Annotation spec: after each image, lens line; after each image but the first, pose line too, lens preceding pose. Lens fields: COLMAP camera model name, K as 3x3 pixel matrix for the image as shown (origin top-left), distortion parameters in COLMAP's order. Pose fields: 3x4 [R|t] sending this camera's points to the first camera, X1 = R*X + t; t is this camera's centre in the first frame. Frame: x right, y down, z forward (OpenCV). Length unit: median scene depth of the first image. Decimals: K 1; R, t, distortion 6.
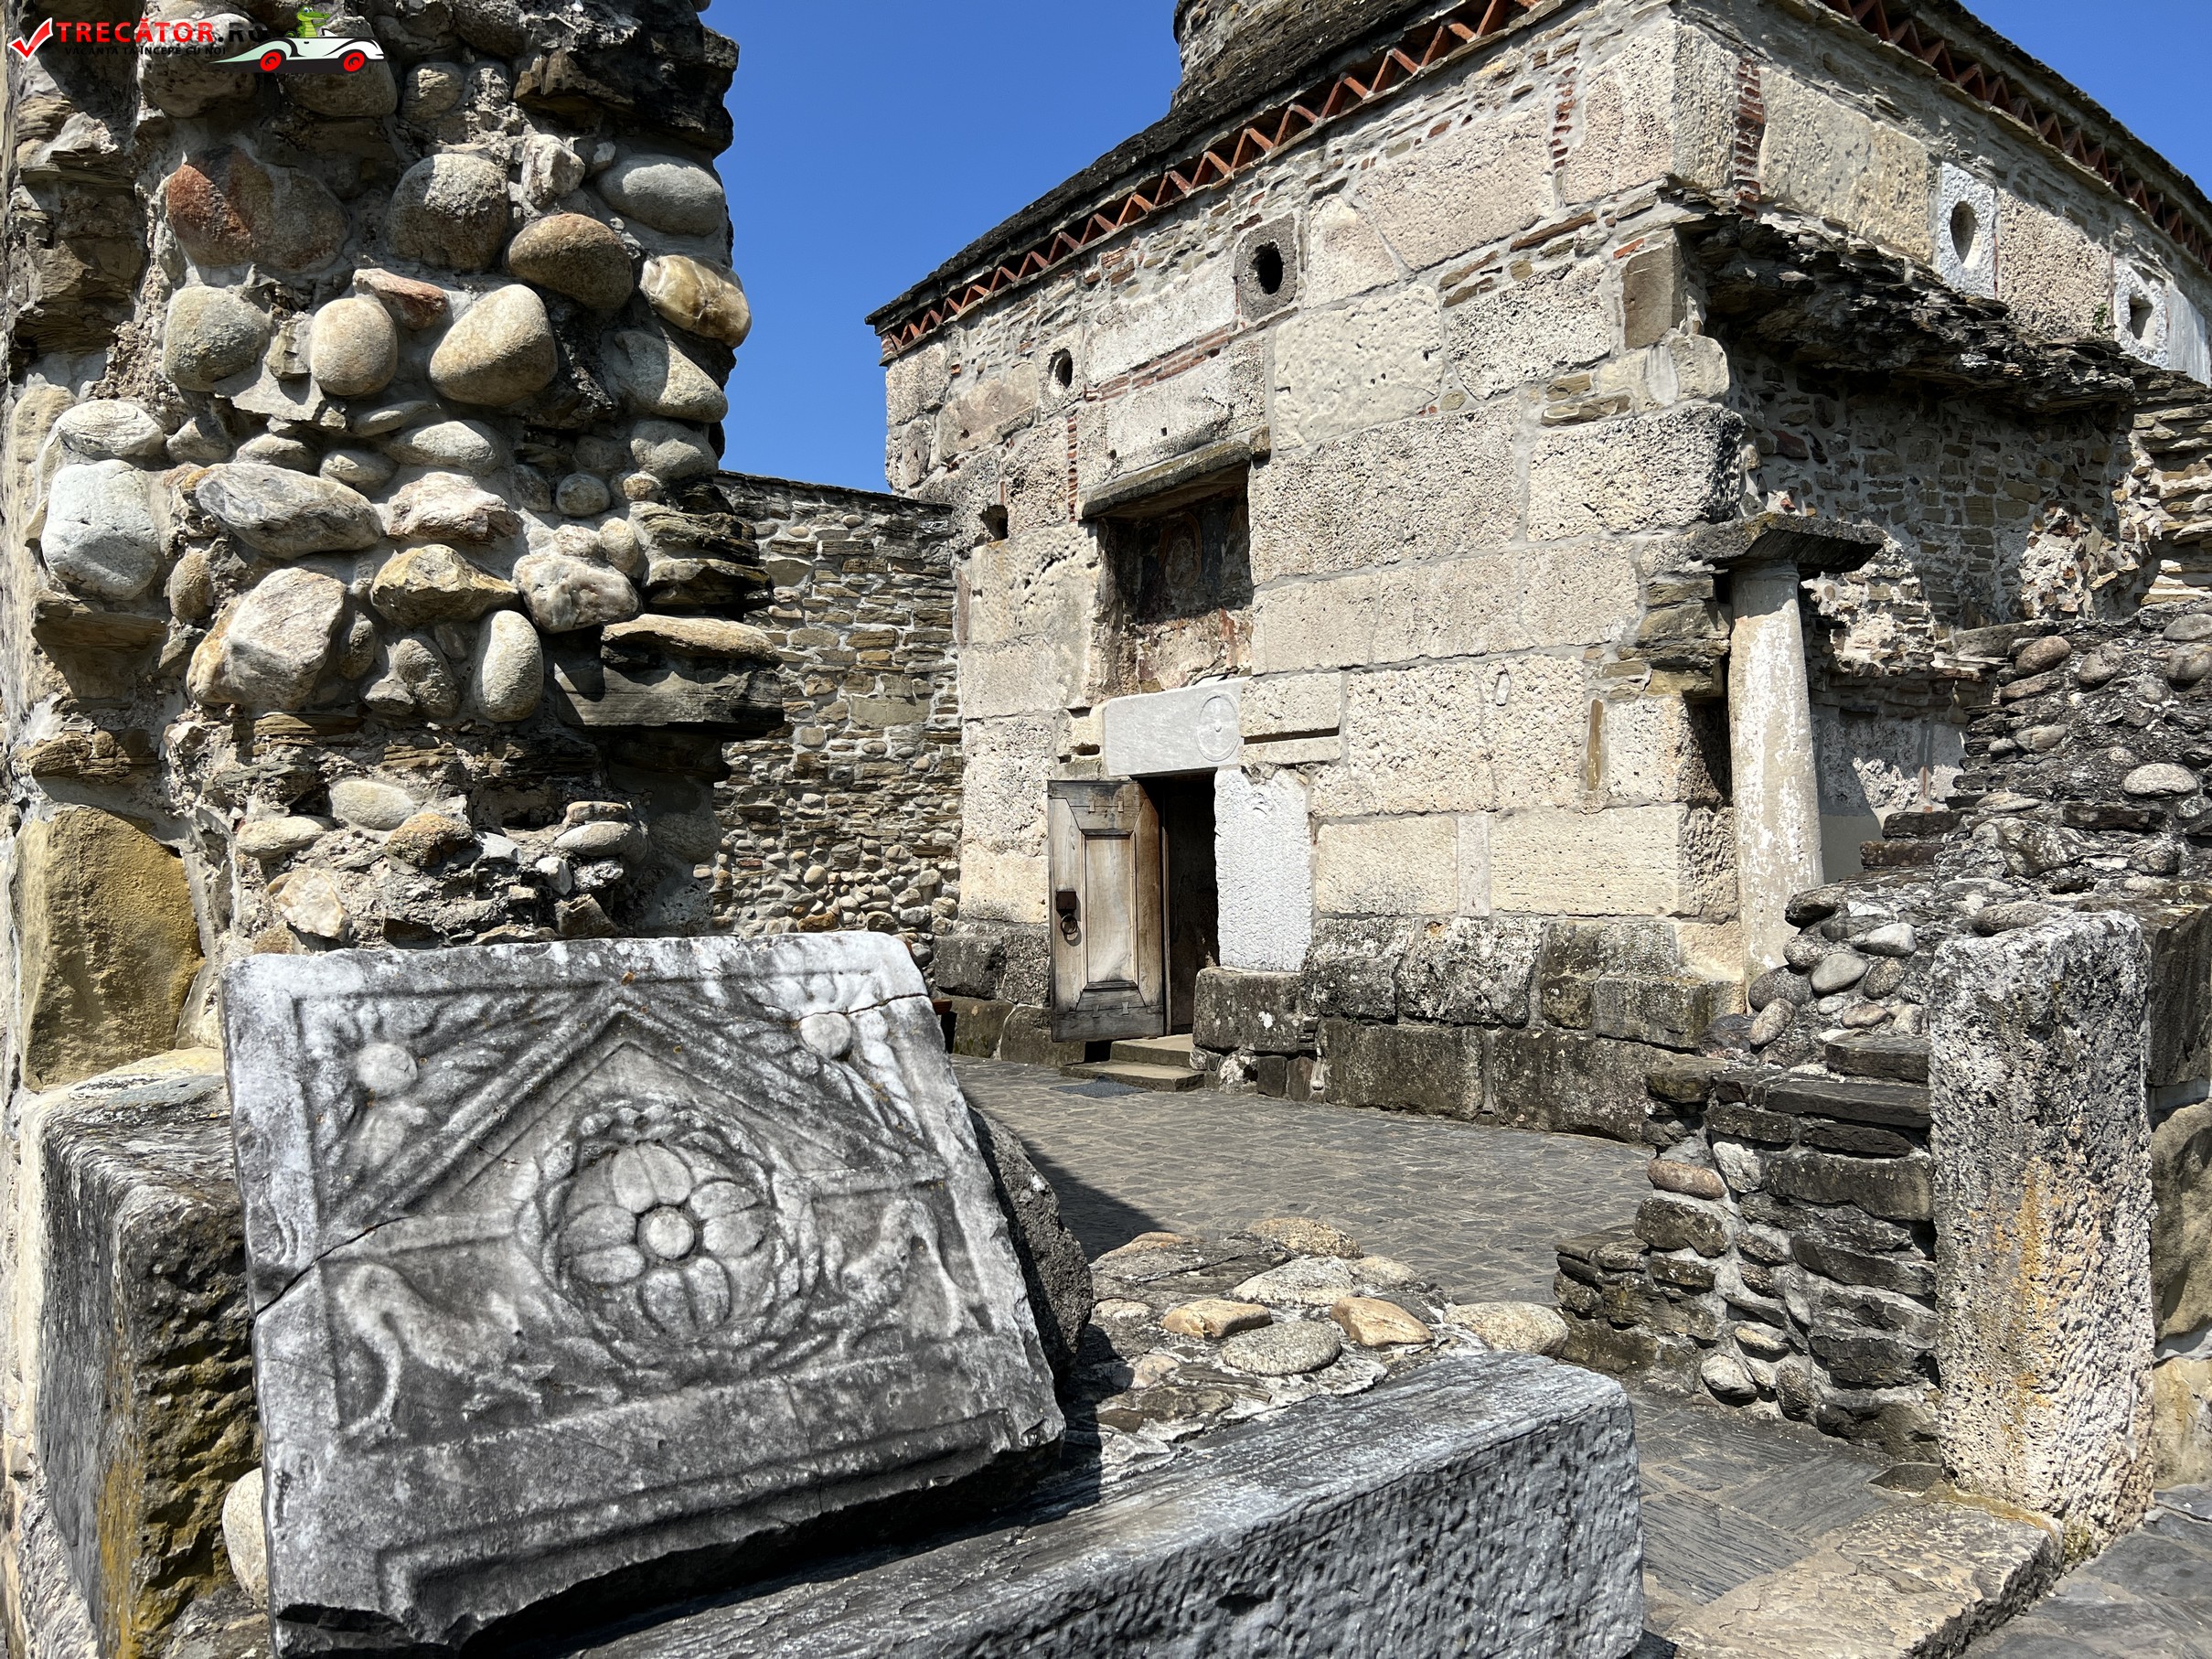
lens RADIAL K [[1667.9, 0, 1109.5], [0, 1667.9, 845.5], [0, 0, 1]] dist [0.033865, -0.036397]
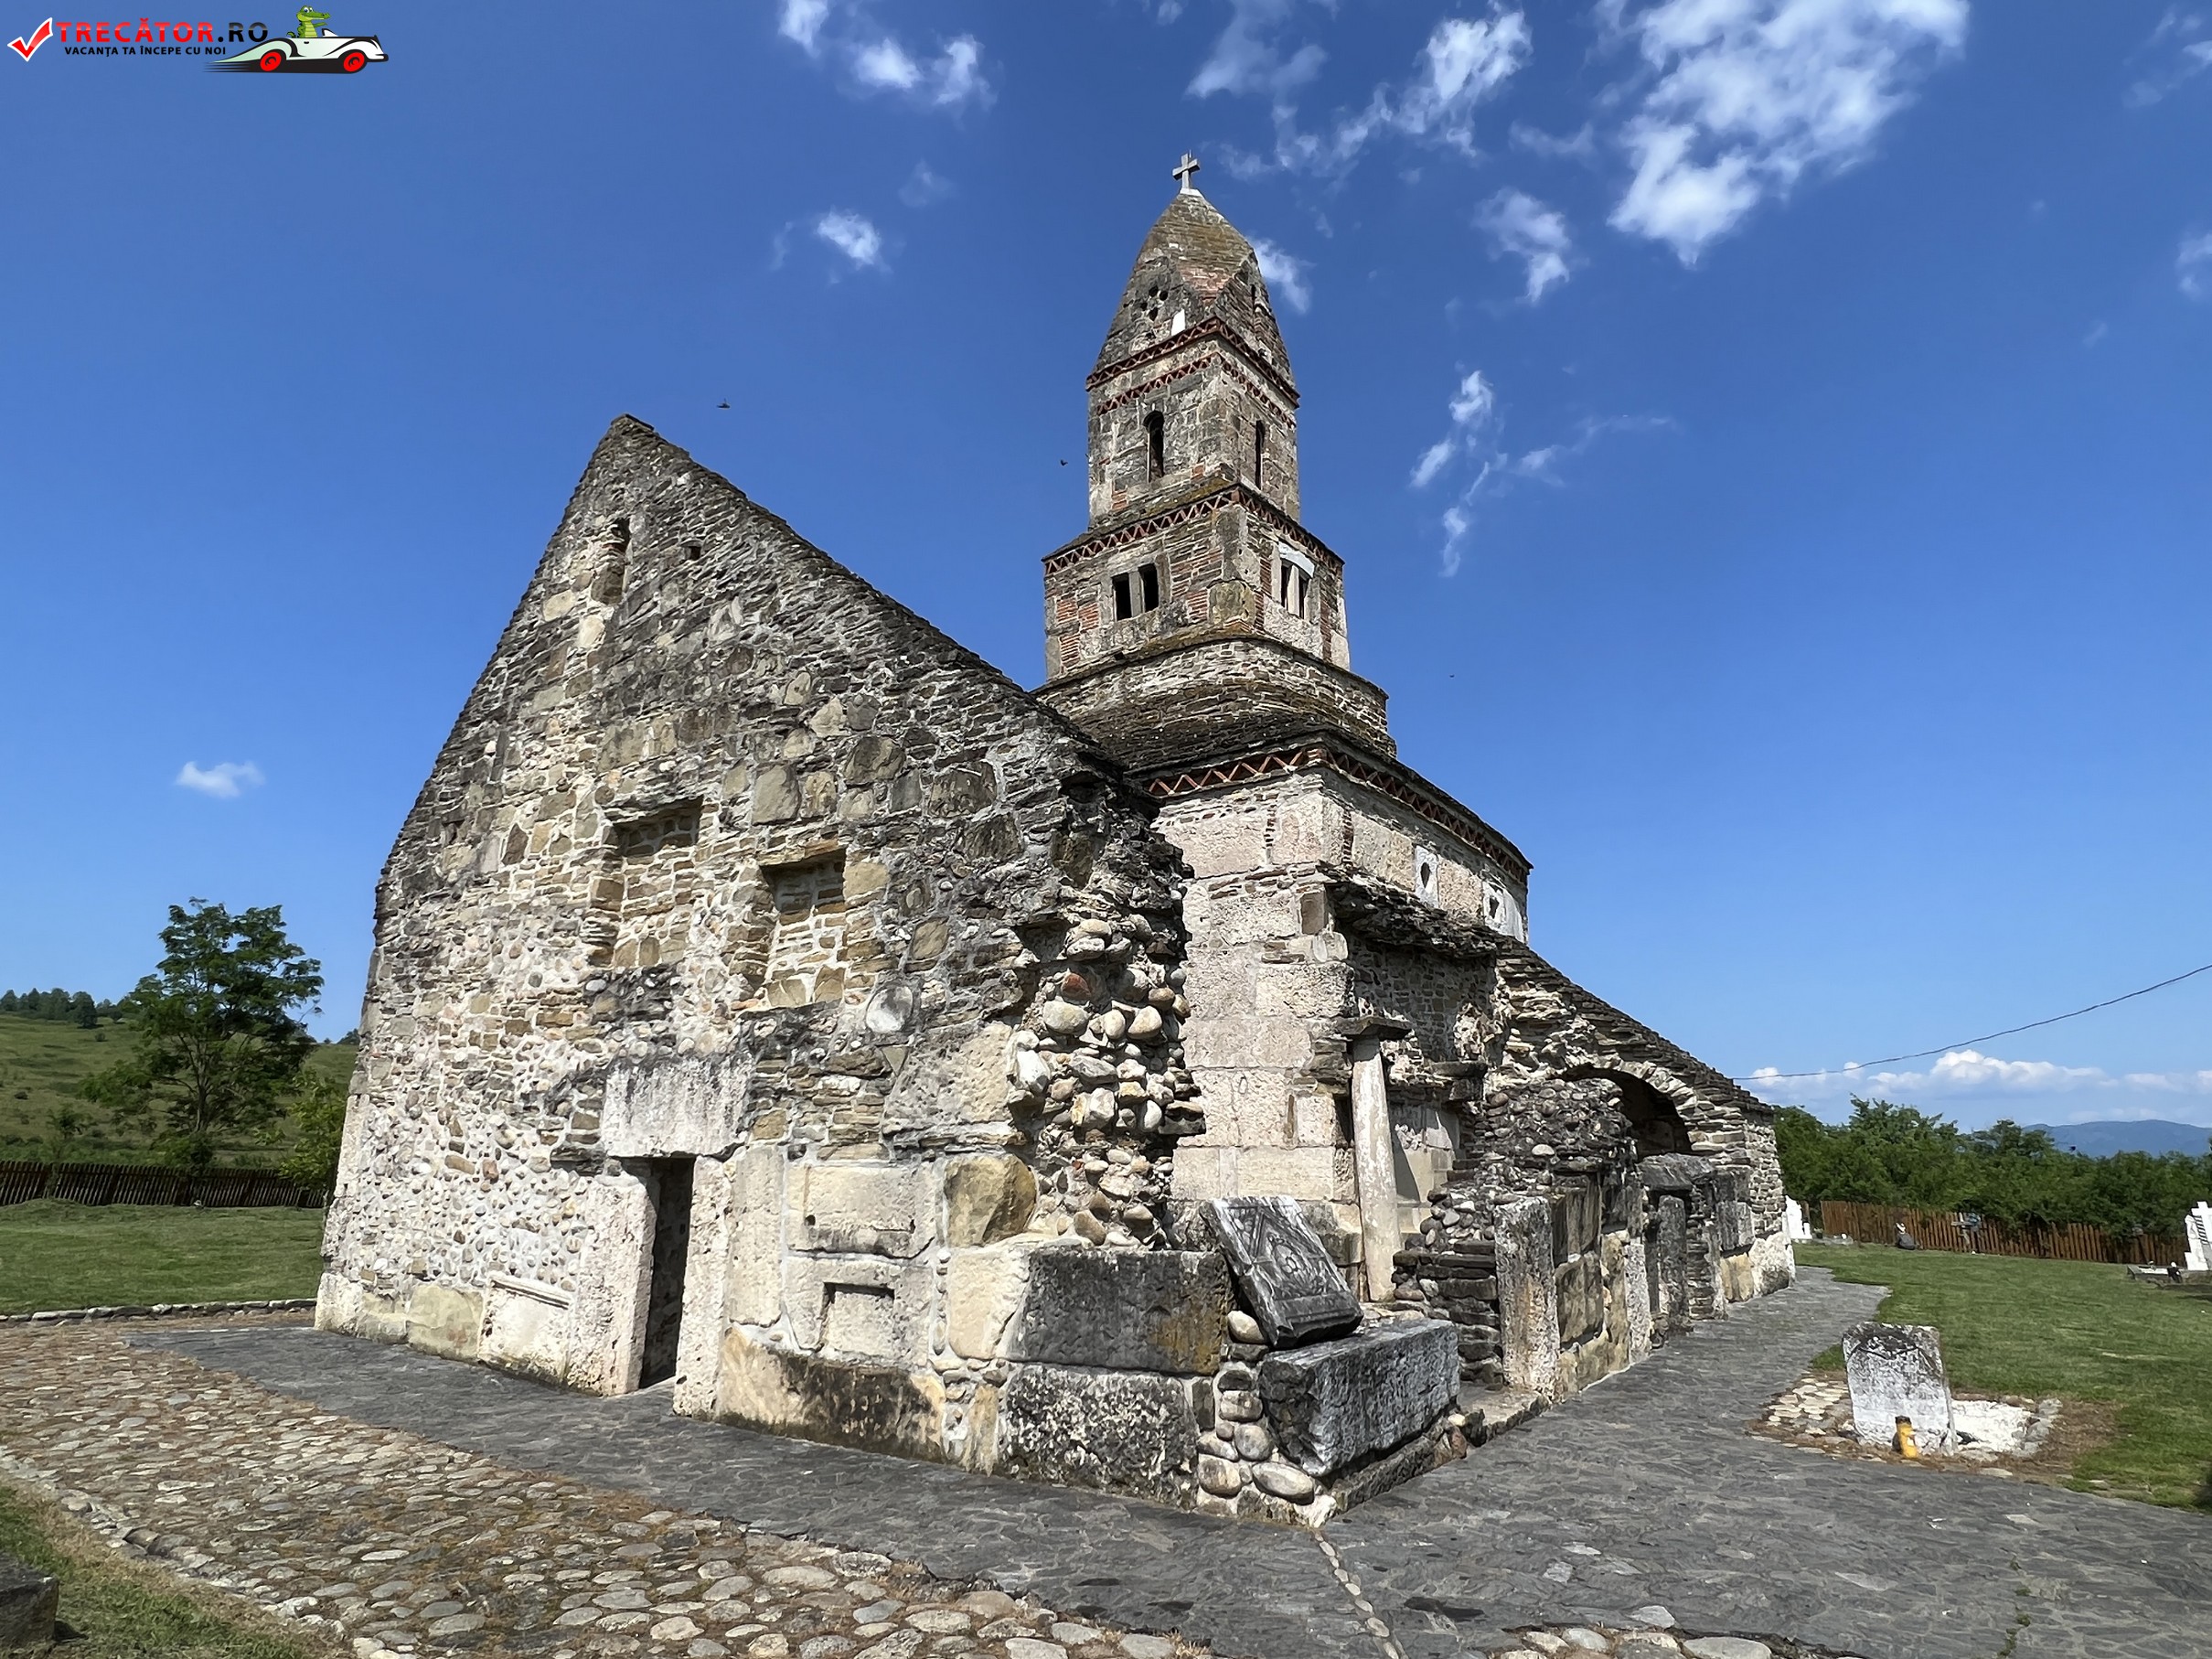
lens RADIAL K [[1279.9, 0, 1102.2], [0, 1279.9, 836.5], [0, 0, 1]] dist [-0.001719, -0.000957]
pose [[0.960992, 0.085866, 0.262911, -0.369234], [-0.021040, 0.970528, -0.240069, -0.009929], [-0.275776, 0.225172, 0.934476, -0.489886]]
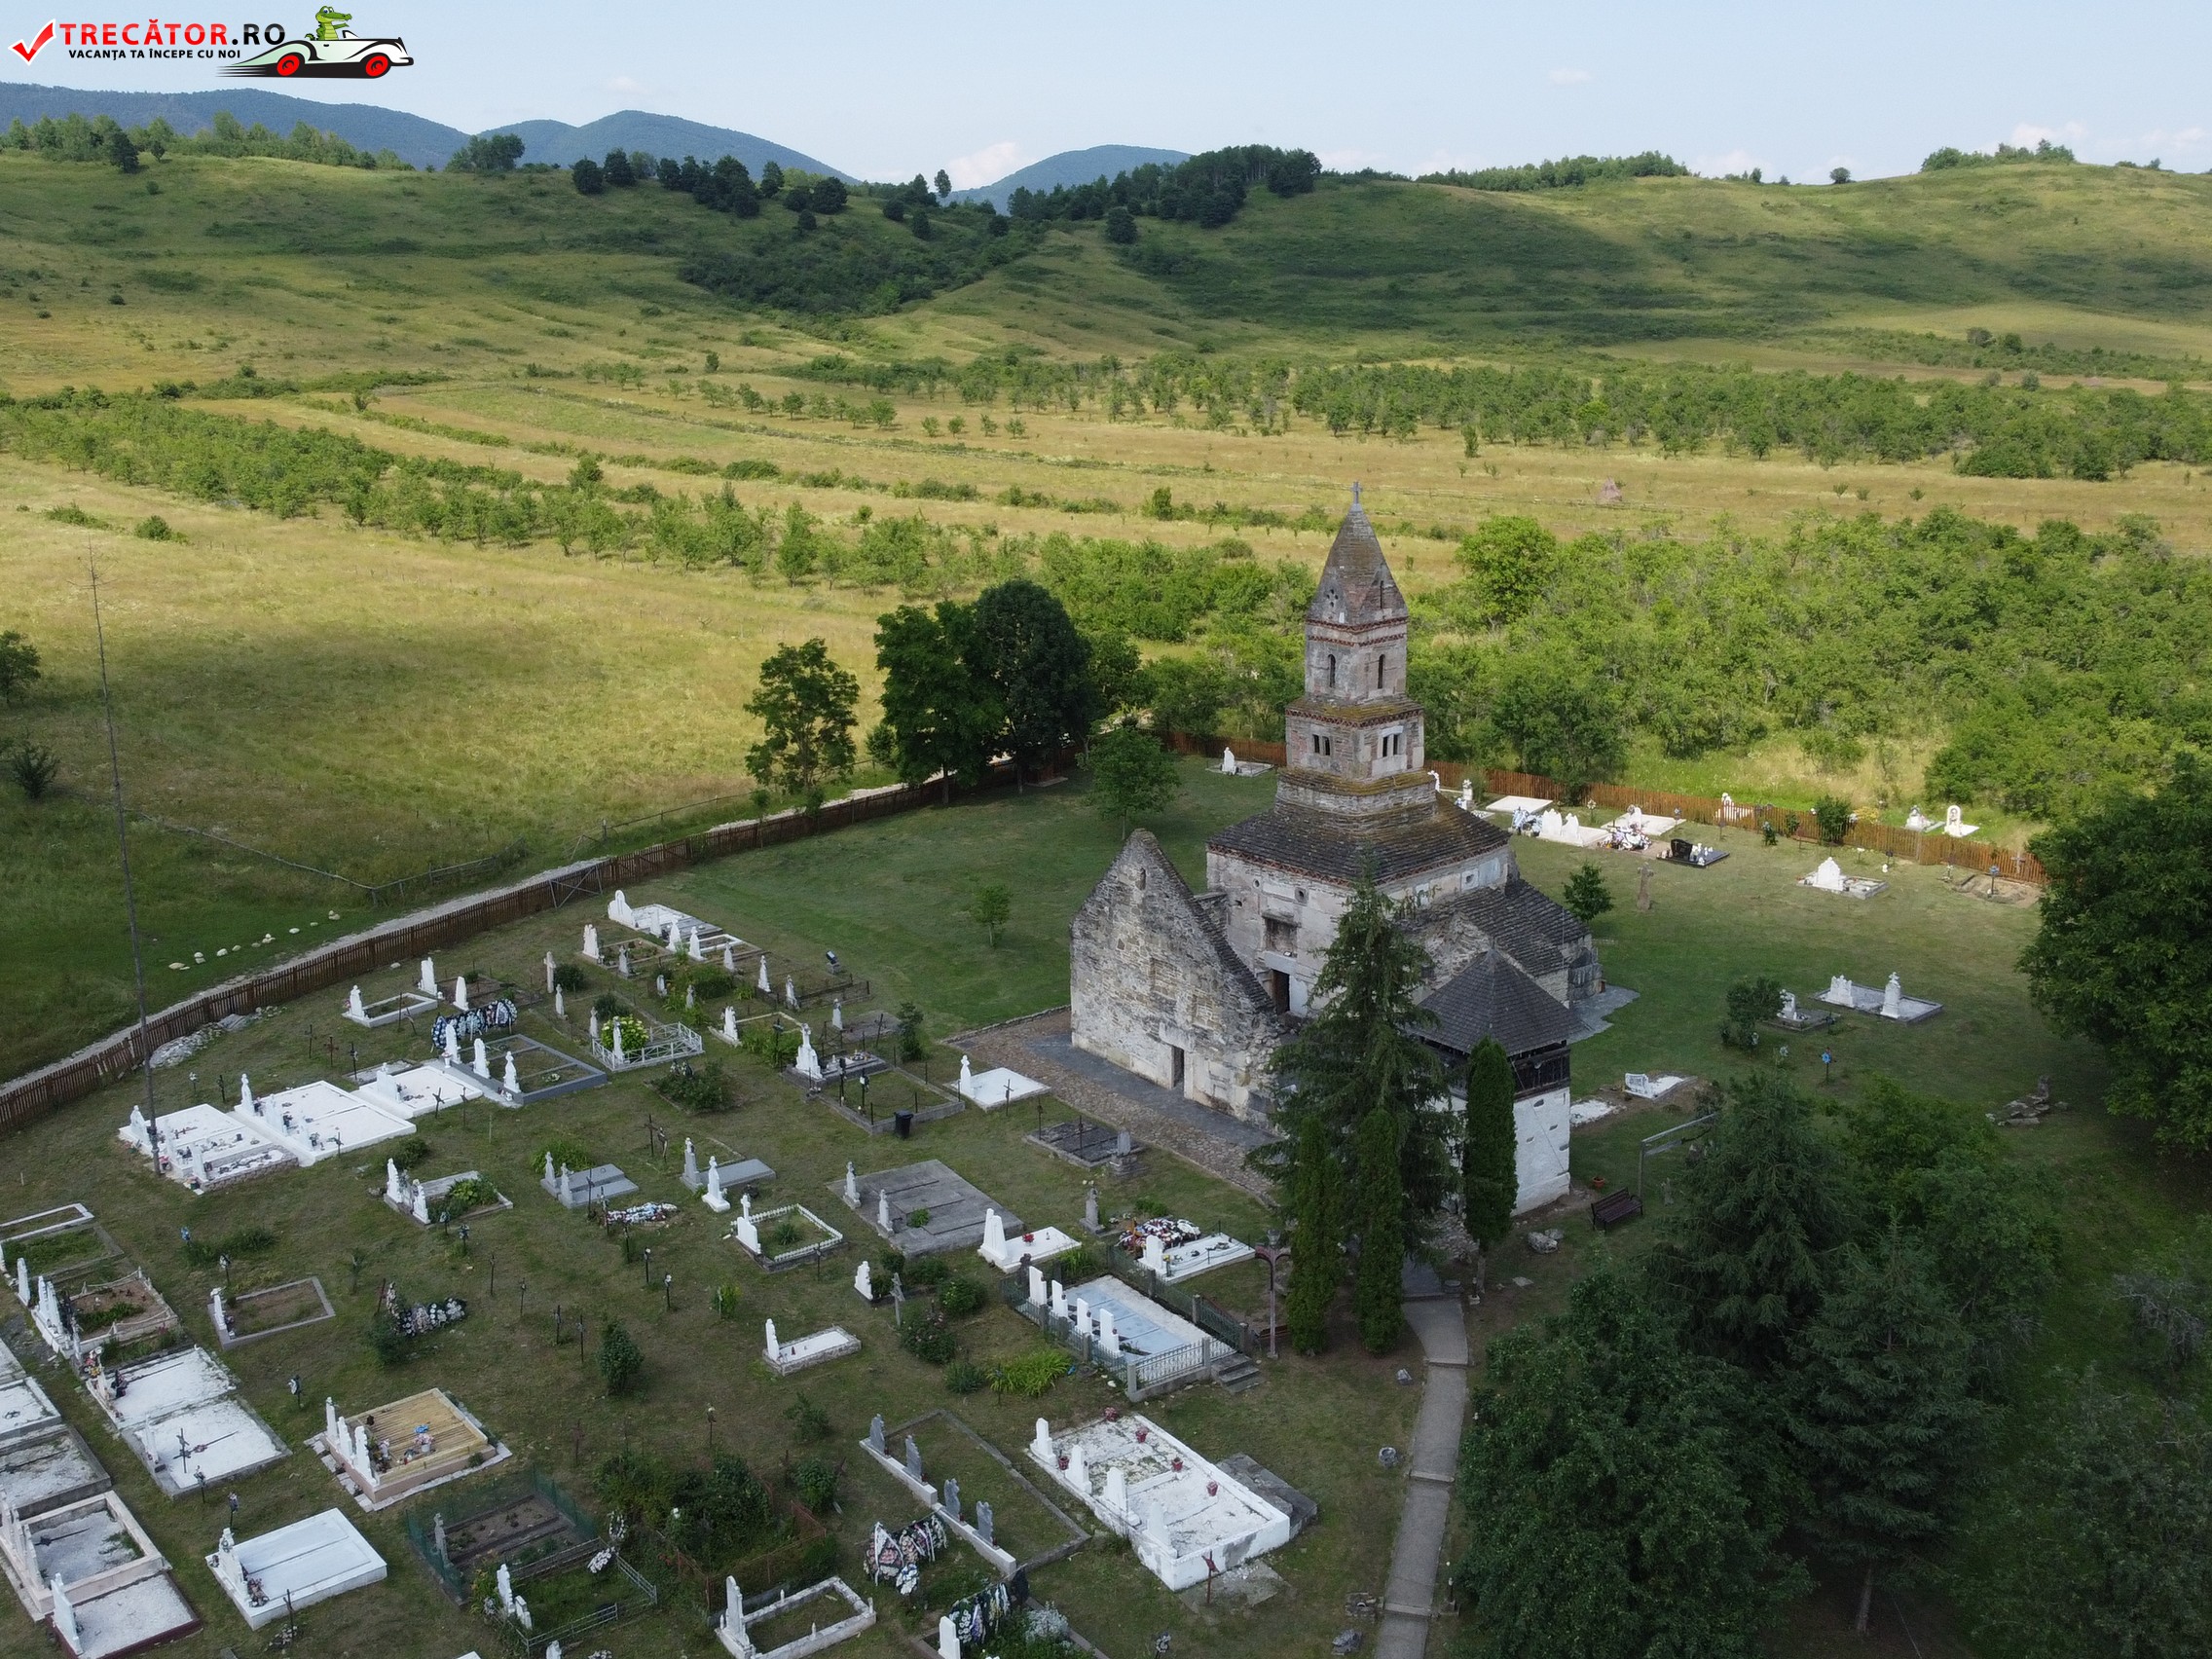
lens RADIAL K [[2306.2, 0, 1108.1], [0, 2306.2, 828.4], [0, 0, 1]] dist [-0.001043, 0.001889]
pose [[0.998390, -0.019876, 0.053124, -1.097419], [0.004388, 0.960855, 0.277018, -3.104794], [-0.056550, -0.276338, 0.959395, -7.236743]]
